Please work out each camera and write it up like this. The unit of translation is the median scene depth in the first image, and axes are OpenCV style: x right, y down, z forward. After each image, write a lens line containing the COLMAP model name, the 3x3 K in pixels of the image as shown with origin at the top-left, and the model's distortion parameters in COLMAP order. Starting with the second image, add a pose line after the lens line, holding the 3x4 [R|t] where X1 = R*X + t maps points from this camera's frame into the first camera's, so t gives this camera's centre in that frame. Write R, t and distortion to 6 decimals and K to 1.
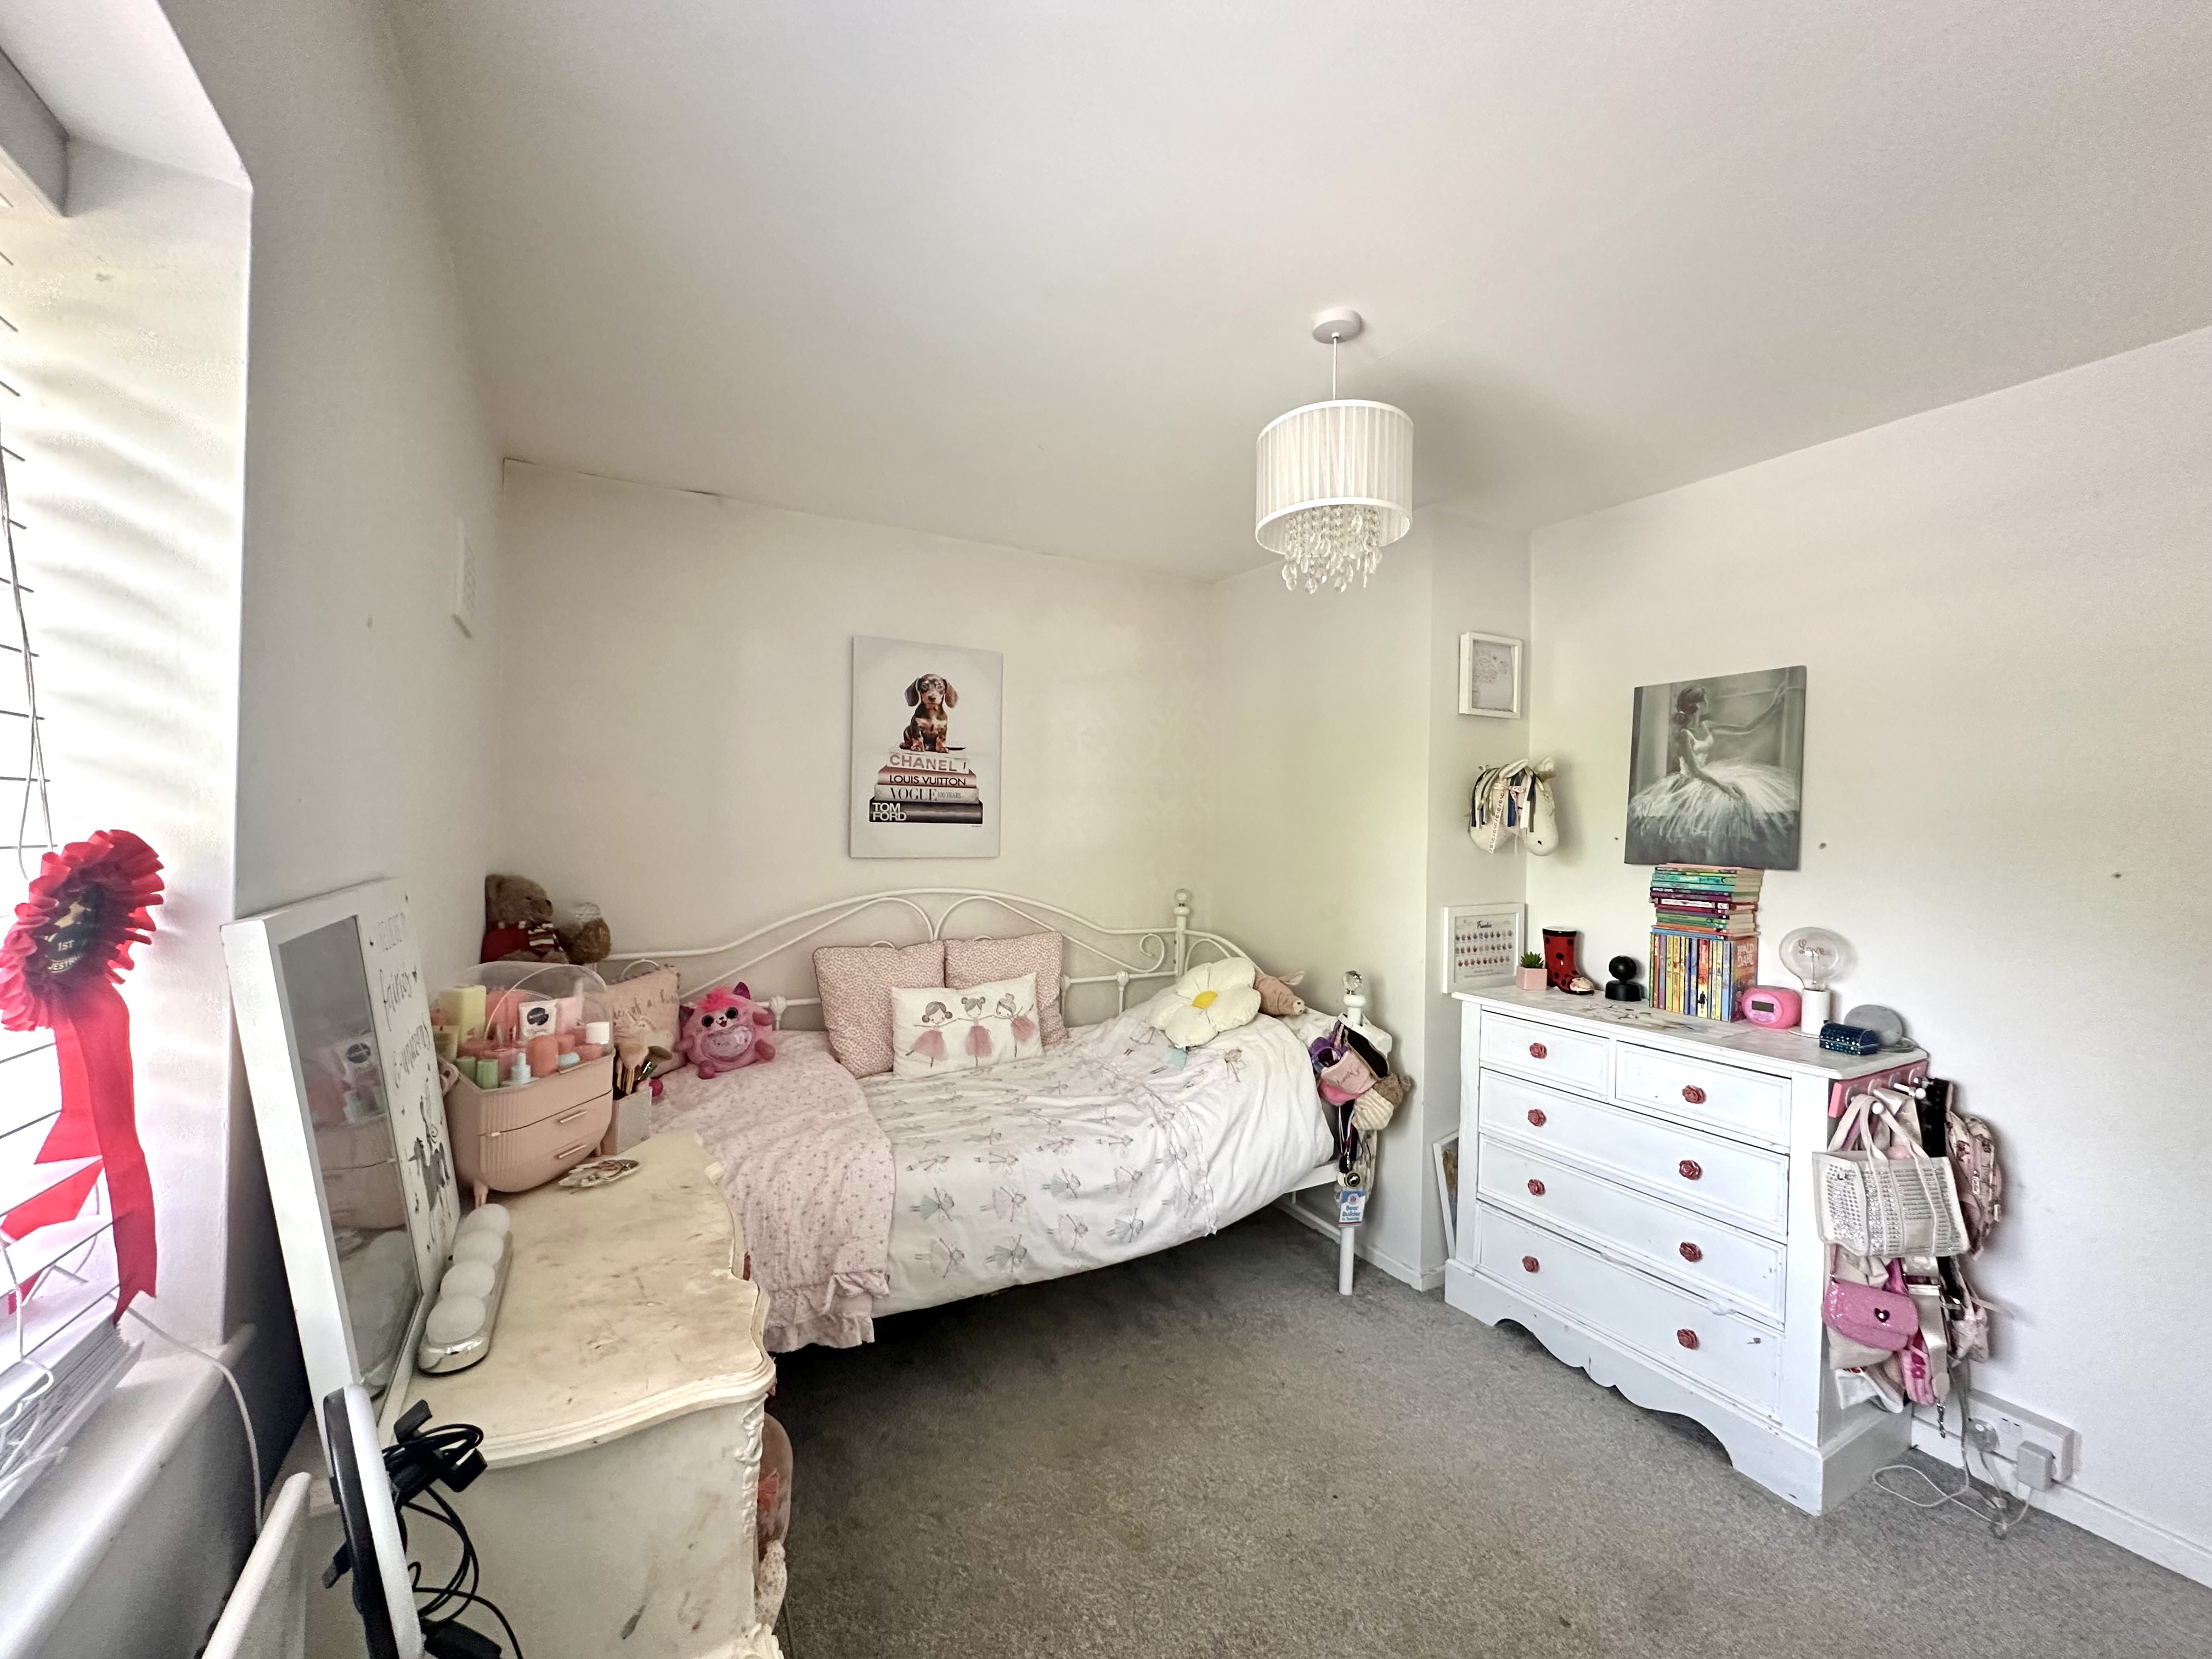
lens RADIAL K [[883.3, 0, 1103.1], [0, 883.3, 830.8], [0, 0, 1]] dist [-0.001725, -0.000378]
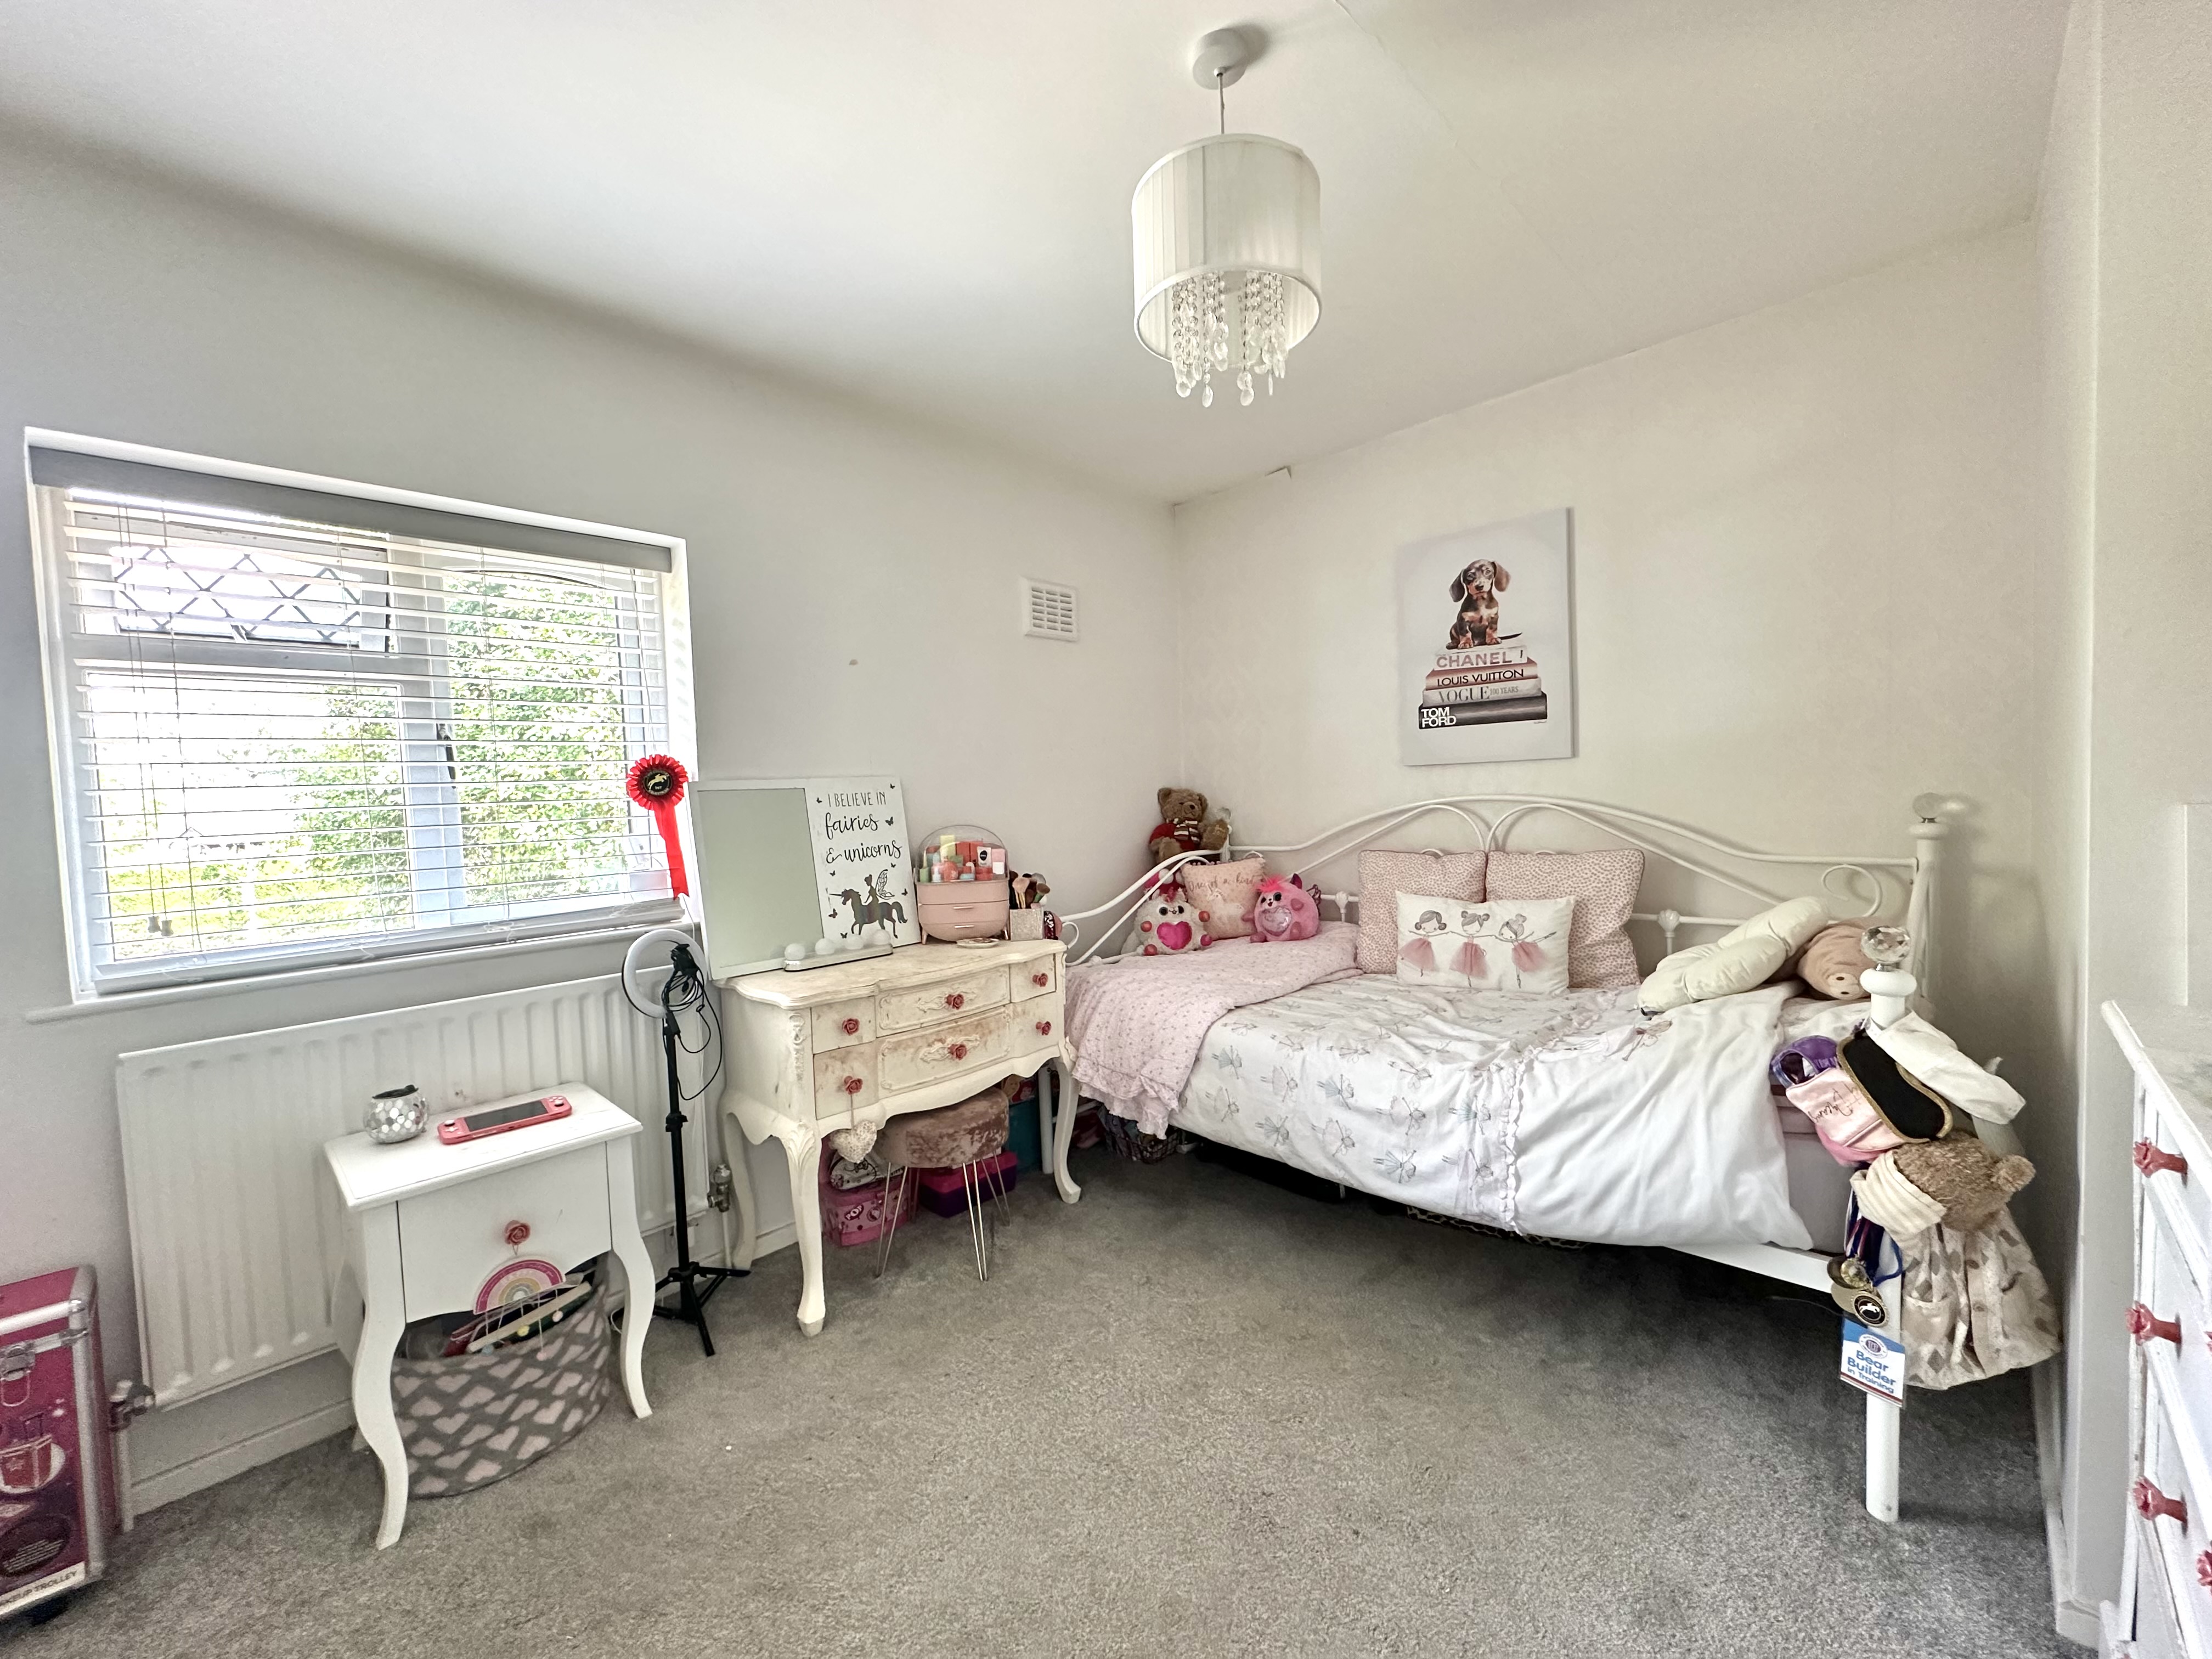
lens RADIAL K [[883.3, 0, 1101.9], [0, 883.3, 829.3], [0, 0, 1]] dist [-0.001725, -0.000378]
pose [[0.282470, 0.014342, -0.959169, 0.640194], [0.044163, 0.998634, 0.027938, 0.063883], [0.958259, -0.050252, 0.281450, 0.398431]]
